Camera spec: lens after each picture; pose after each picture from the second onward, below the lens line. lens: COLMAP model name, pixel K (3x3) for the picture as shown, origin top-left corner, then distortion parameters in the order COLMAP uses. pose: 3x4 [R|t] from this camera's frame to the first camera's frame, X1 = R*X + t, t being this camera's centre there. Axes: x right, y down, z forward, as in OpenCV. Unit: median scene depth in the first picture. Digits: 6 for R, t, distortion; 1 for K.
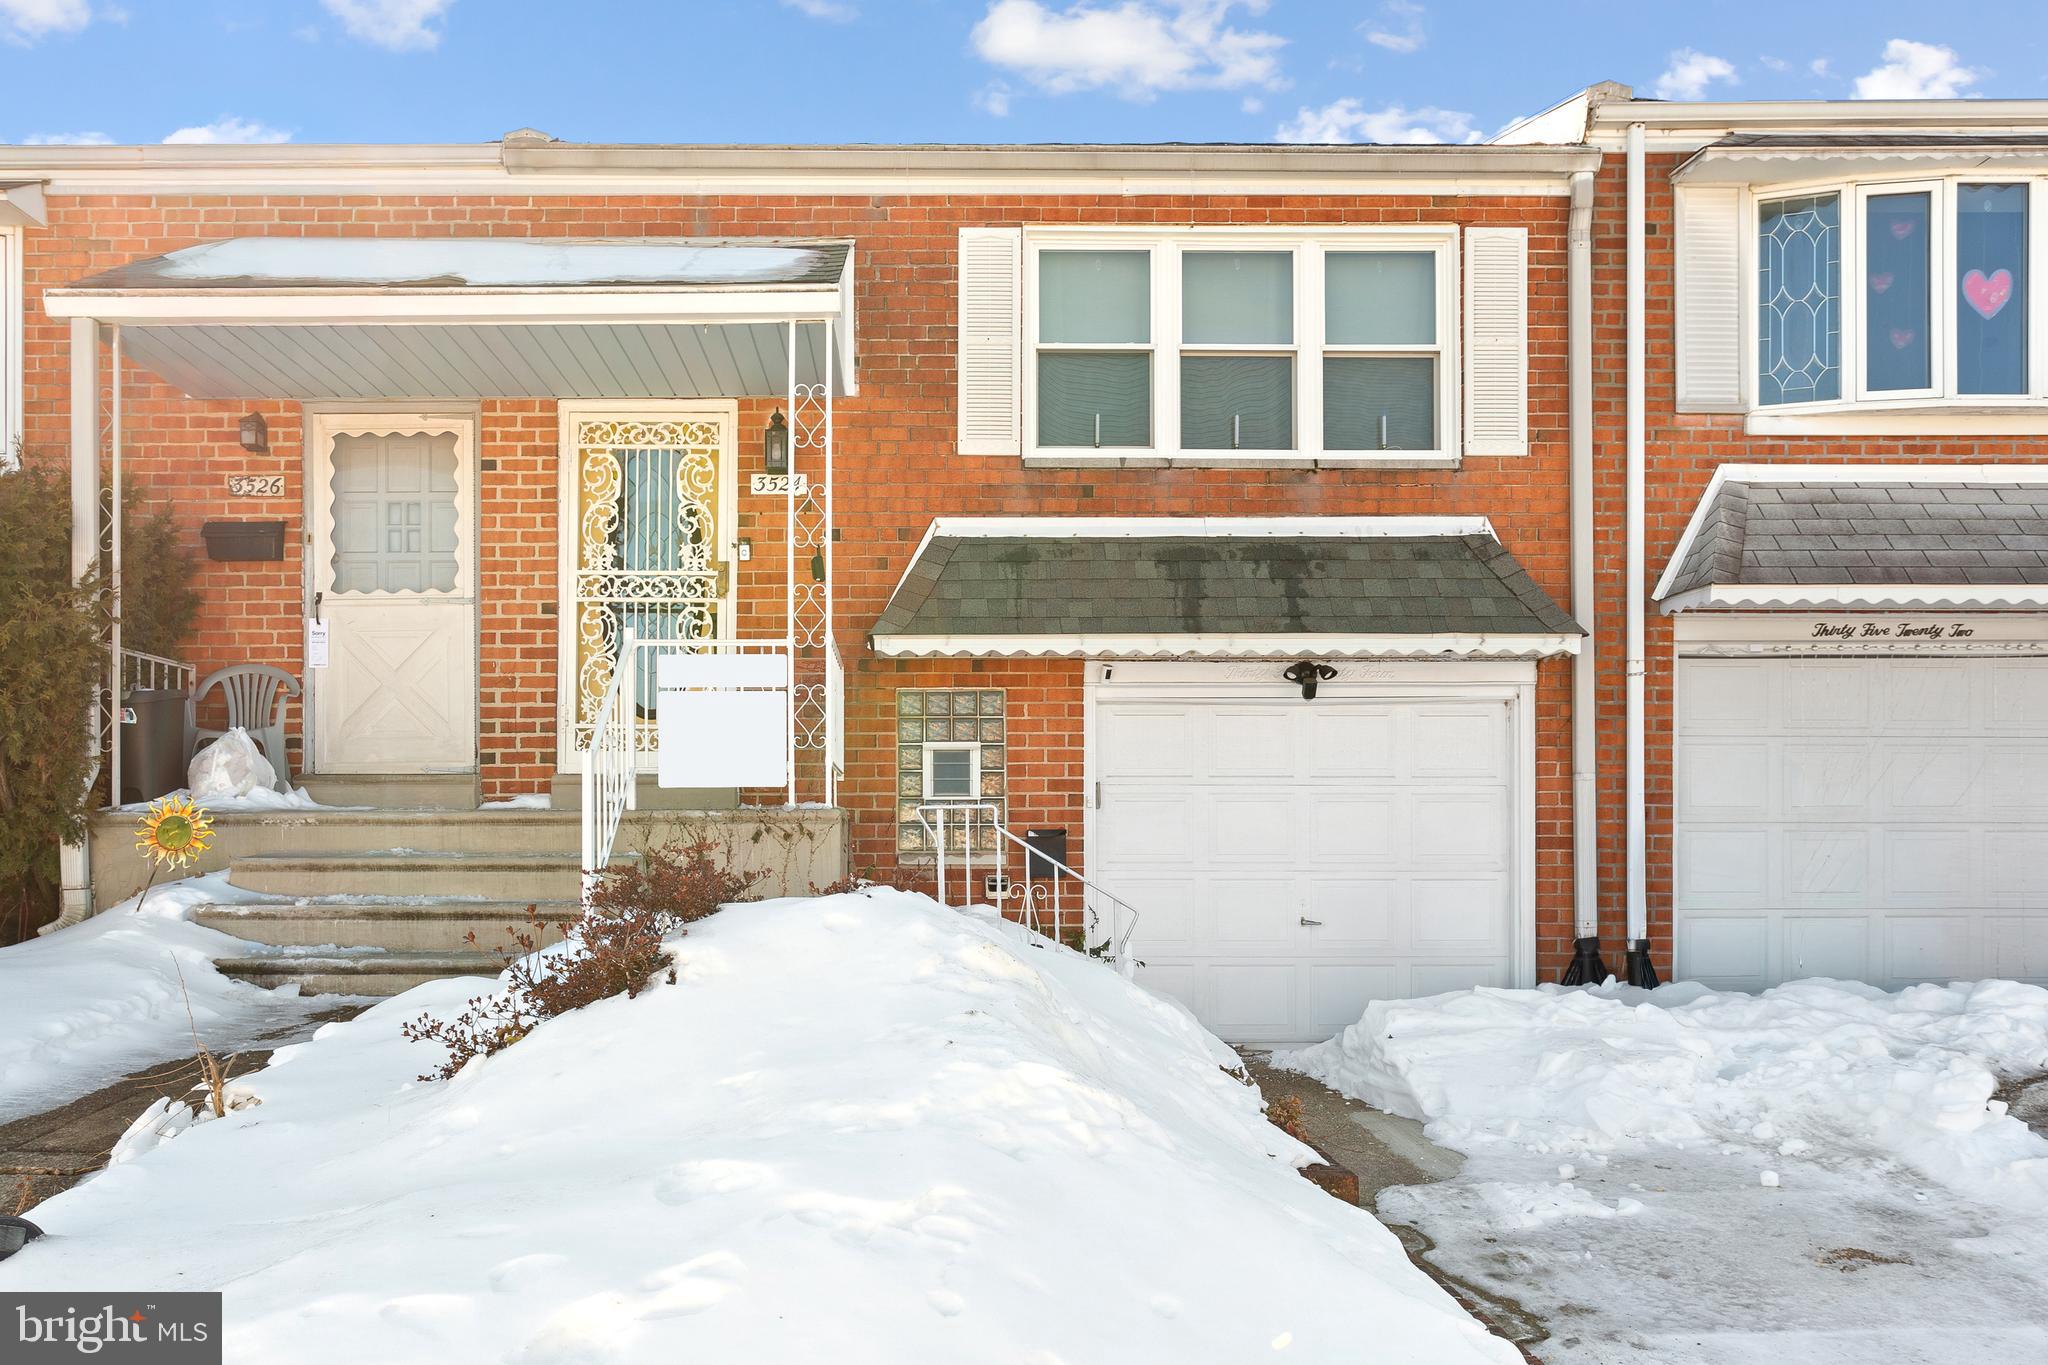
lens RADIAL K [[1528.3, 0, 1031.4], [0, 1528.3, 885.8], [0, 0, 1]] dist [-0.011473, 0.017220]
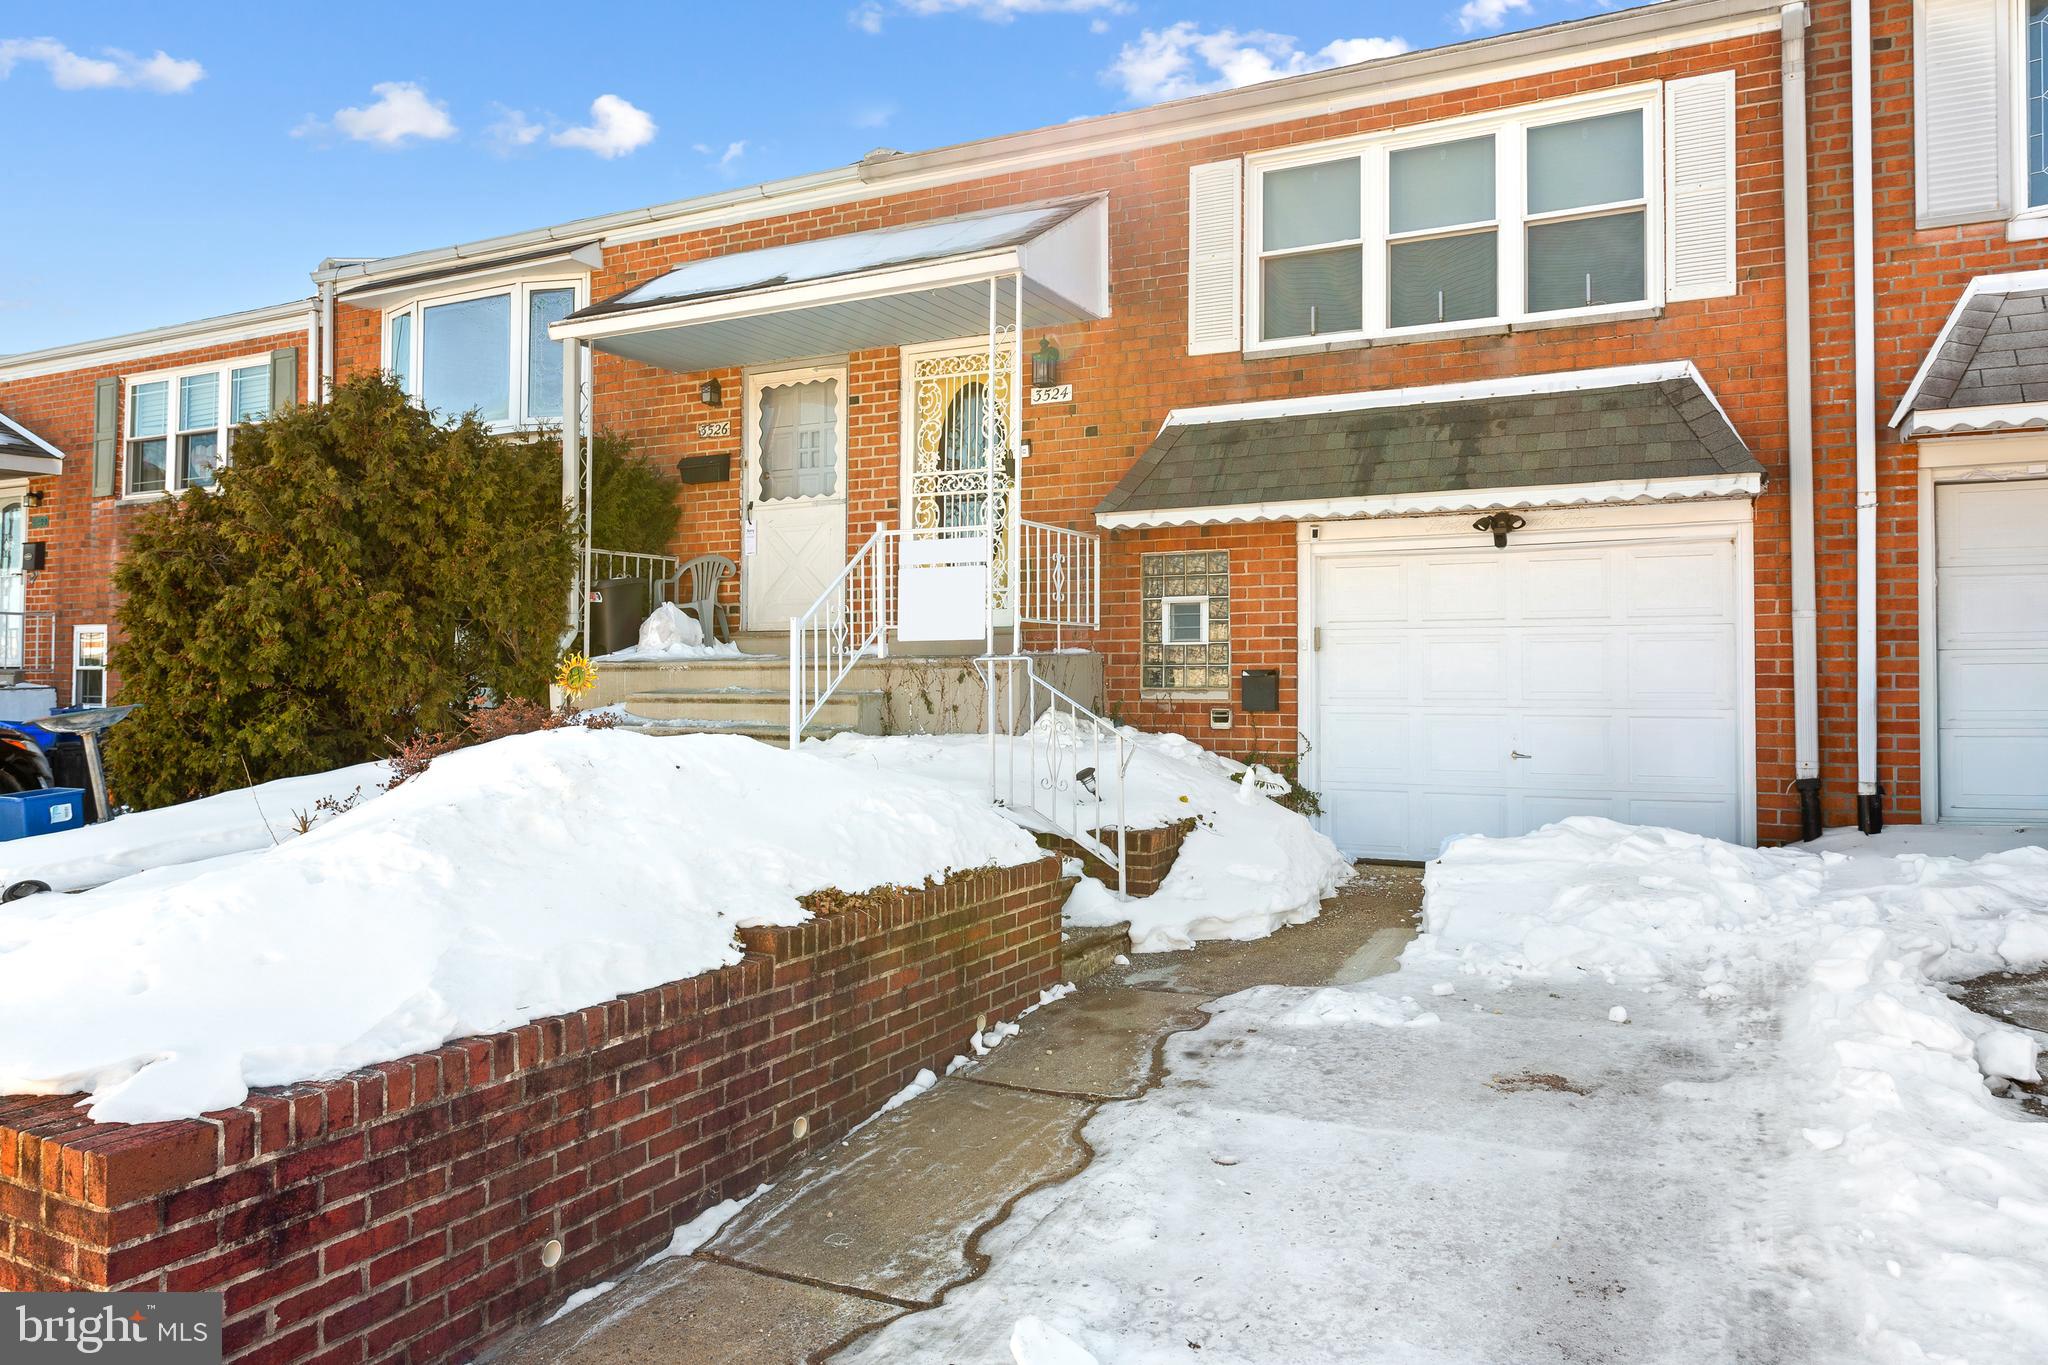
lens RADIAL K [[1386.5, 0, 1026.1], [0, 1386.5, 671.0], [0, 0, 1]] dist [0.009848, 0.004718]
pose [[0.893698, -0.001953, -0.448665, 0.324059], [-0.010022, 0.999654, -0.024315, -0.008478], [0.448557, 0.026227, 0.893369, -0.019467]]
